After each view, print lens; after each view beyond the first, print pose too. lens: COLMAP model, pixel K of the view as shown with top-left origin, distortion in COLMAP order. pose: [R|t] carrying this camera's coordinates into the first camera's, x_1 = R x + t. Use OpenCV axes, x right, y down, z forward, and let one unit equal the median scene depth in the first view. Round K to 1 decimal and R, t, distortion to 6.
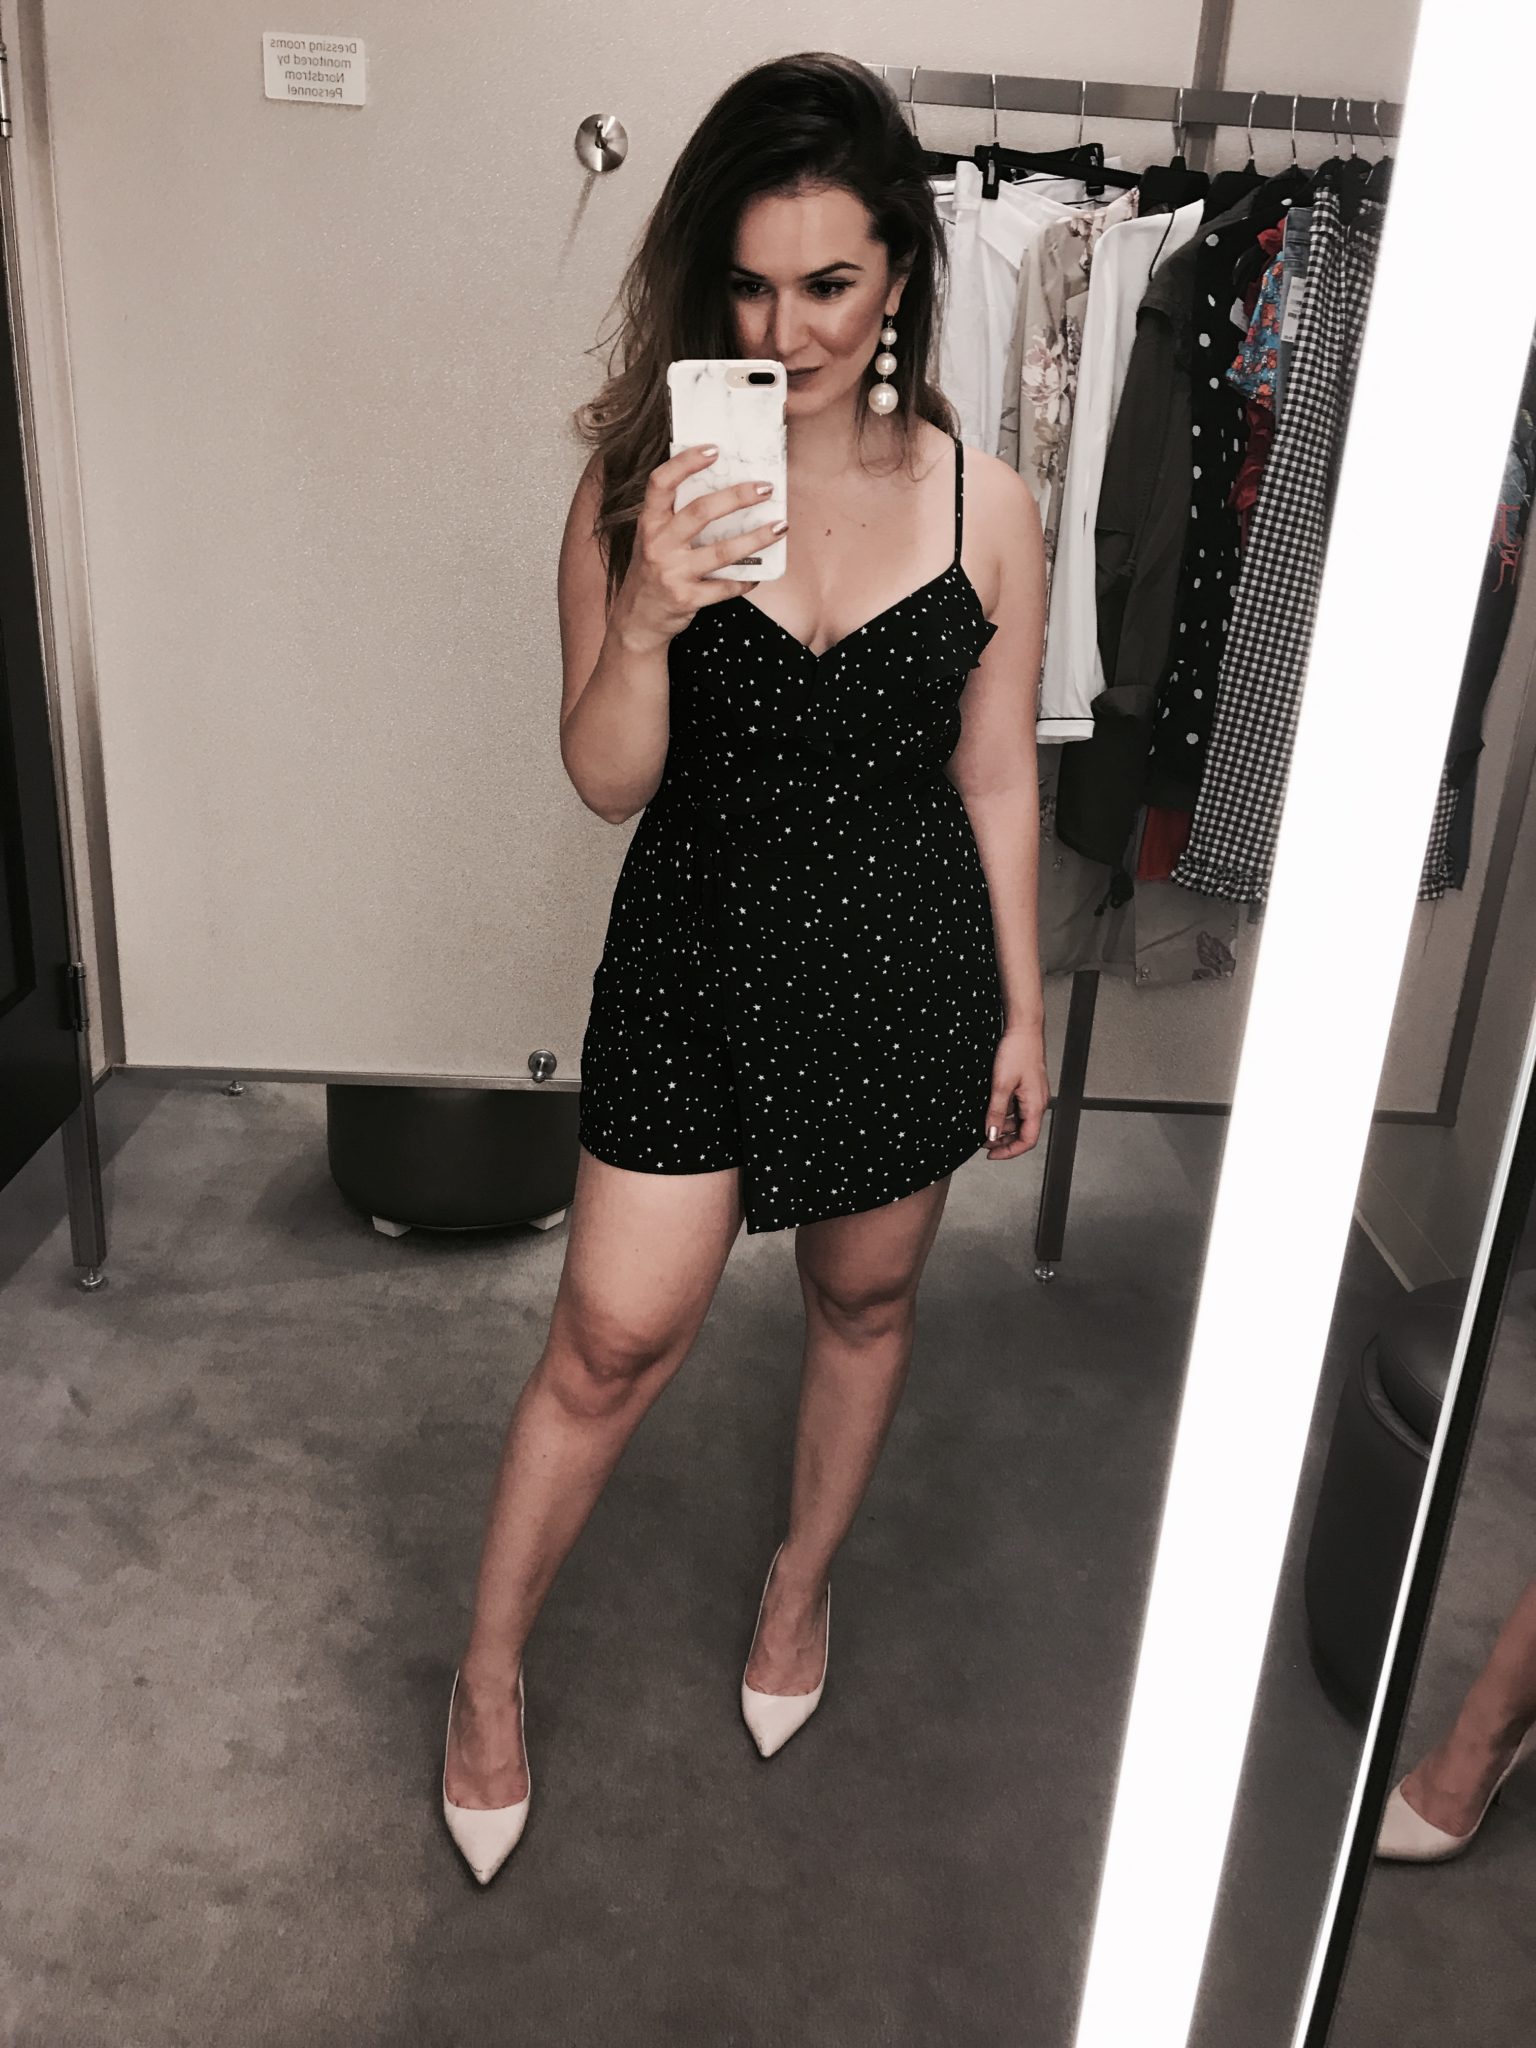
lens RADIAL K [[1723.8, 0, 777.4], [0, 1723.8, 1009.1], [0, 0, 1]] dist [0.009736, 0.015848]
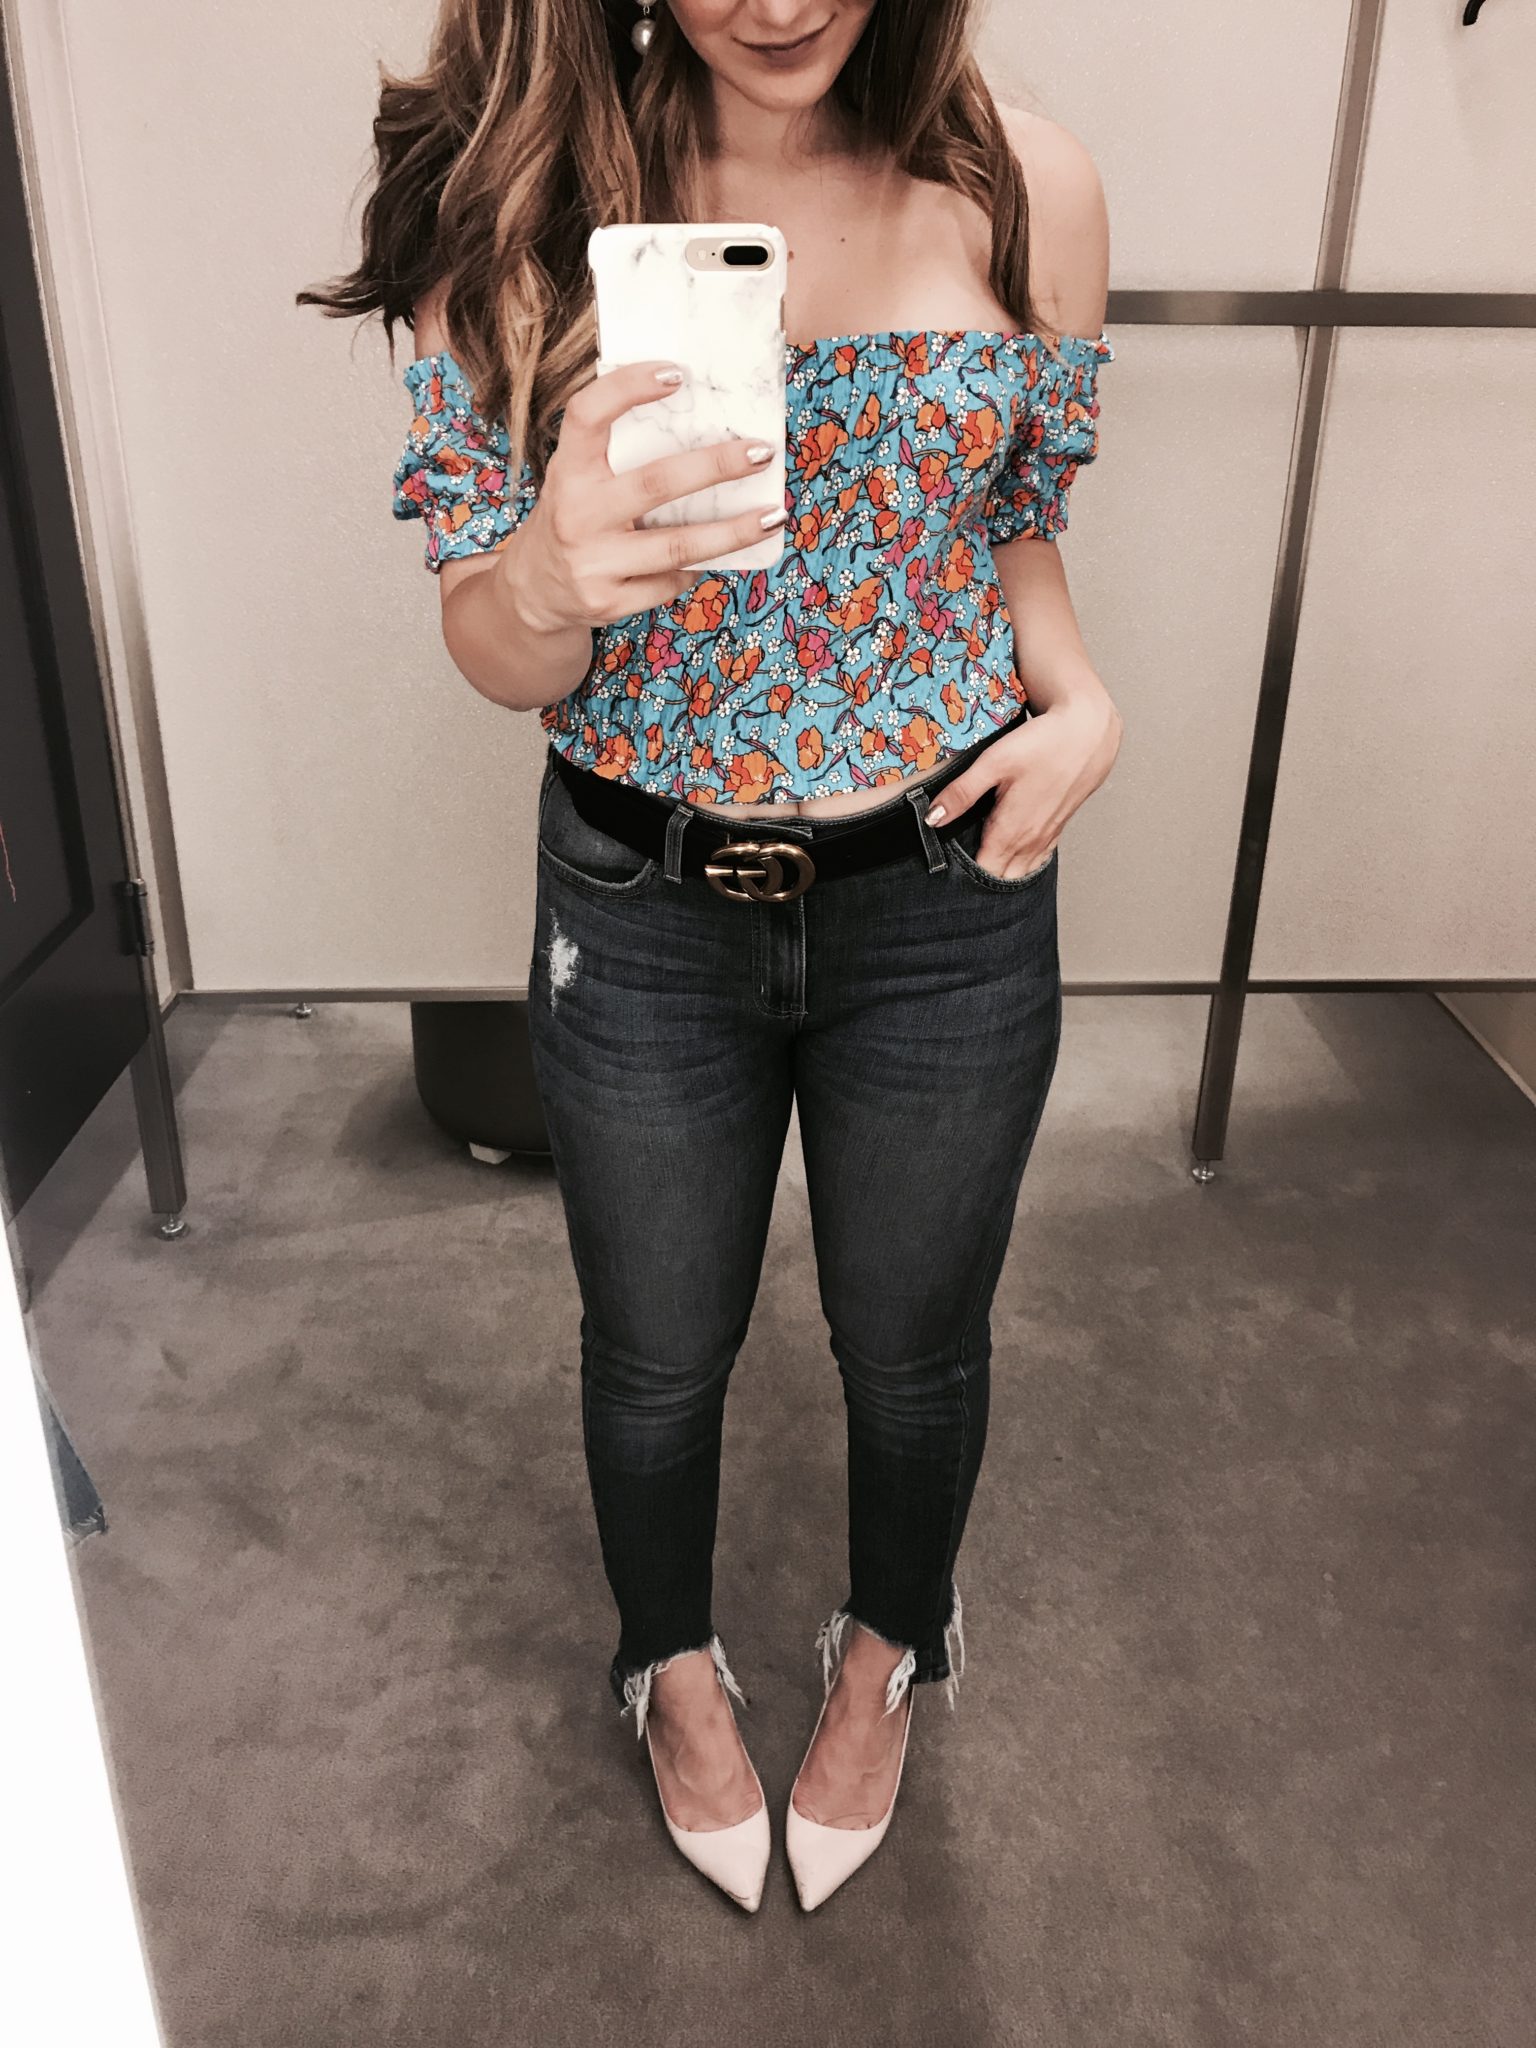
lens RADIAL K [[1723.8, 0, 776.6], [0, 1723.8, 1010.2], [0, 0, 1]] dist [0.009736, 0.015848]
pose [[0.998951, -0.044556, -0.010525, -0.069468], [0.045113, 0.997143, 0.060579, 0.001550], [0.007796, -0.060990, 0.998108, 0.107991]]
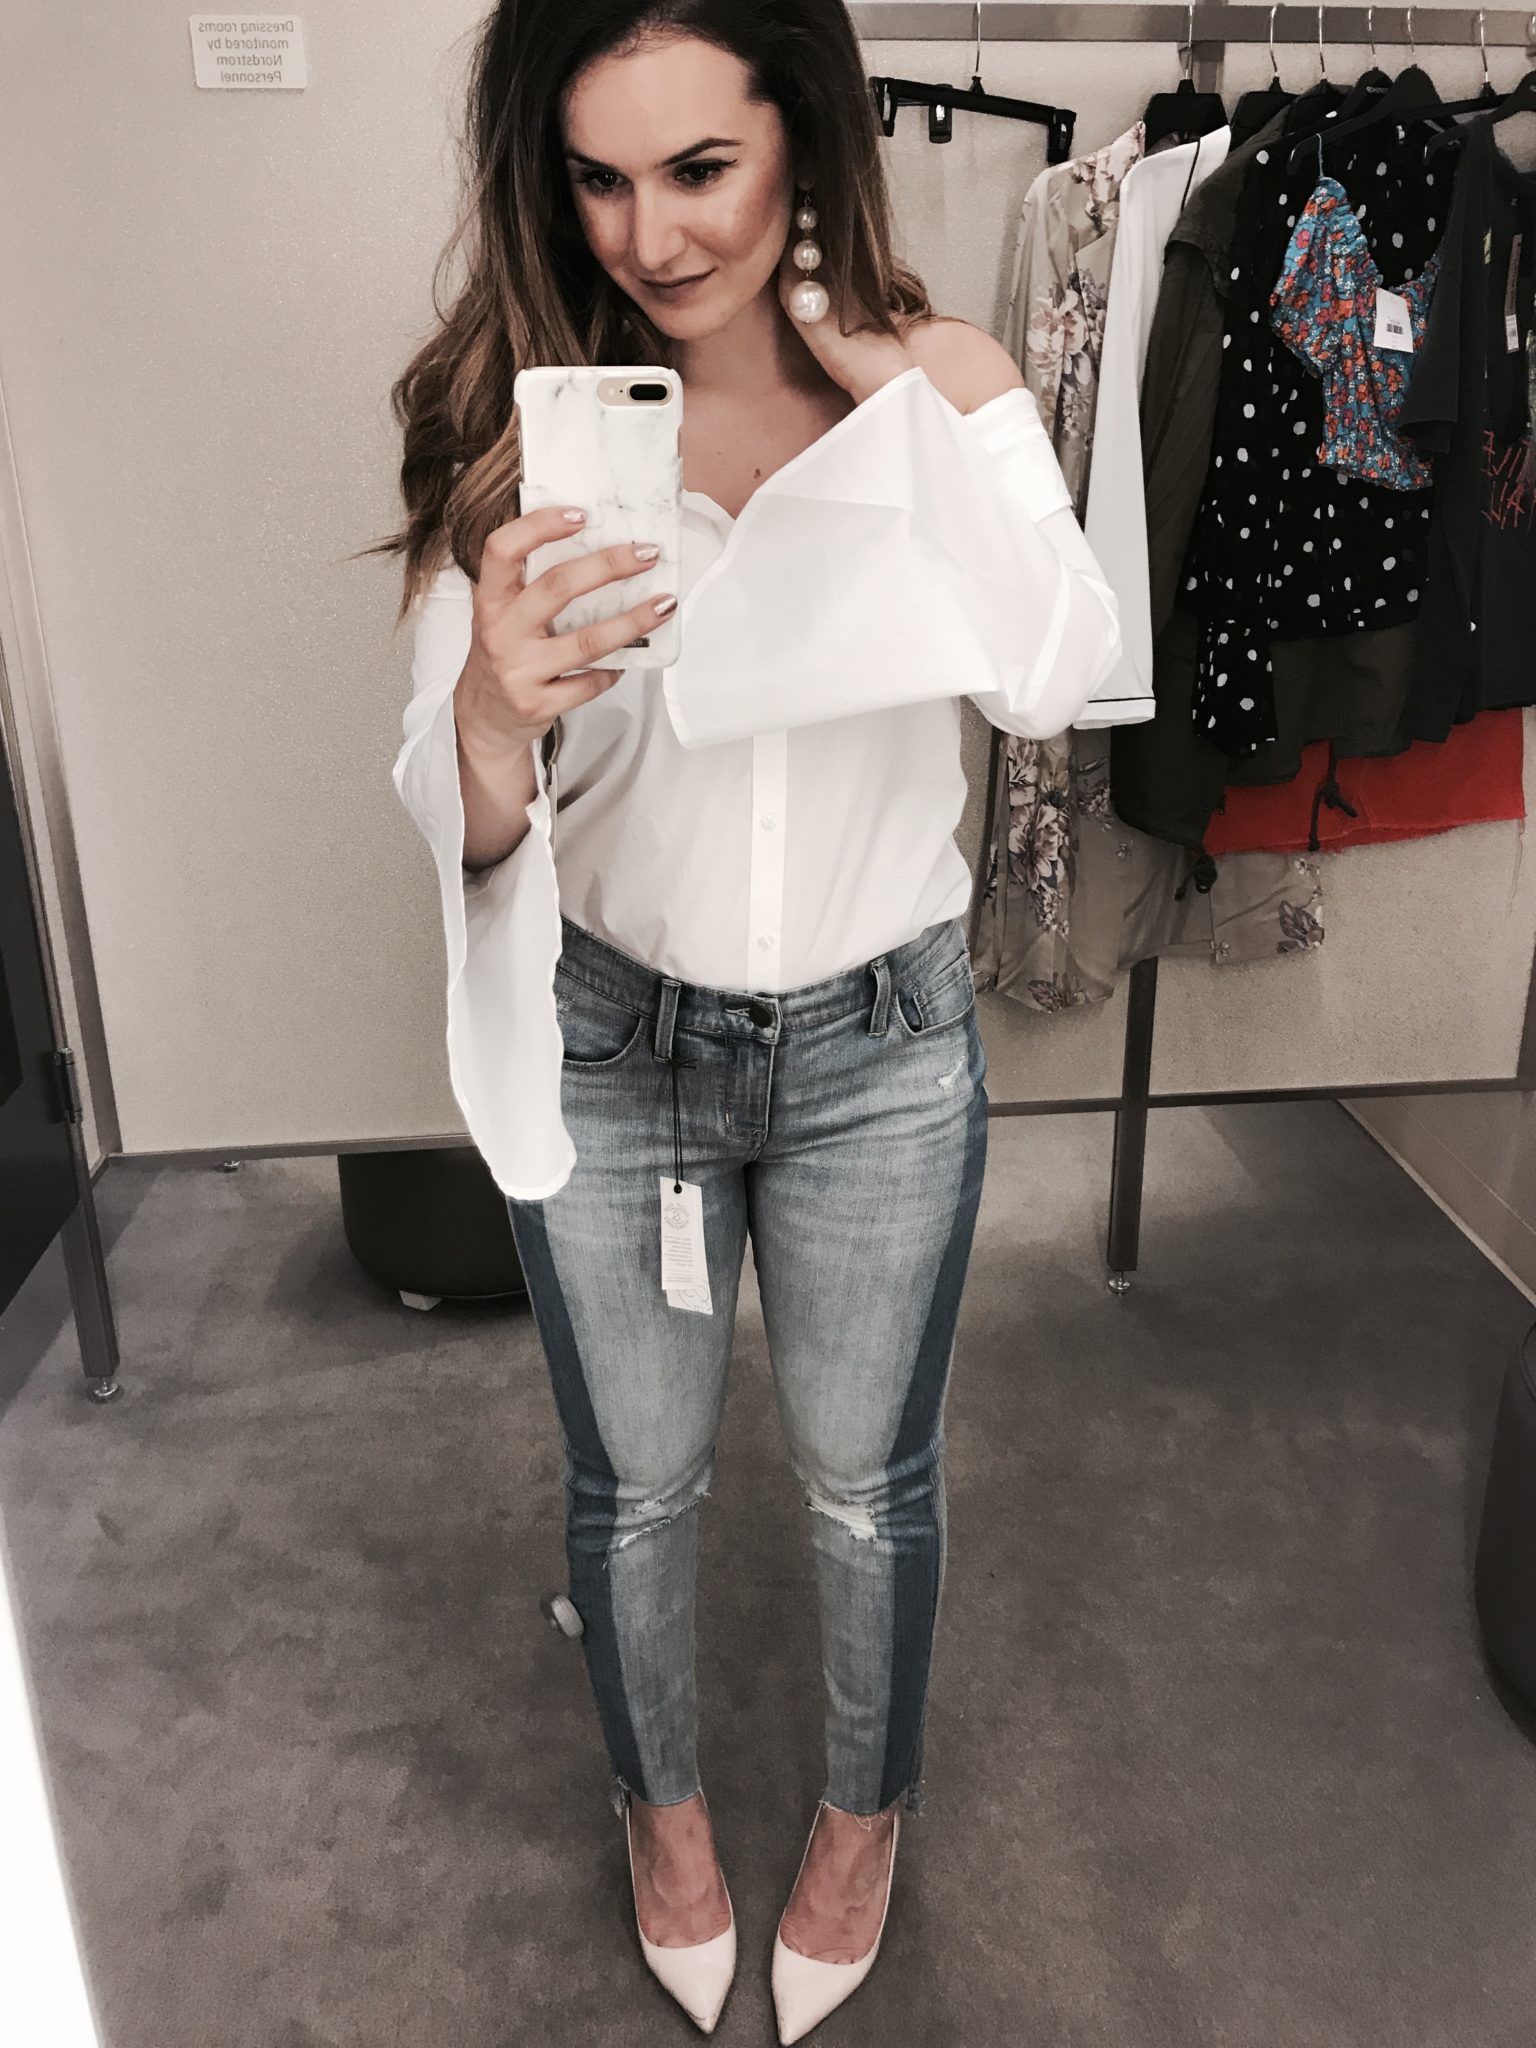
lens RADIAL K [[1723.8, 0, 768.7], [0, 1723.8, 1007.1], [0, 0, 1]] dist [0.009736, 0.015848]
pose [[0.995629, -0.088382, 0.030205, -0.061019], [0.088554, 0.996062, -0.004400, -0.012327], [-0.029698, 0.007056, 0.999534, 0.076167]]
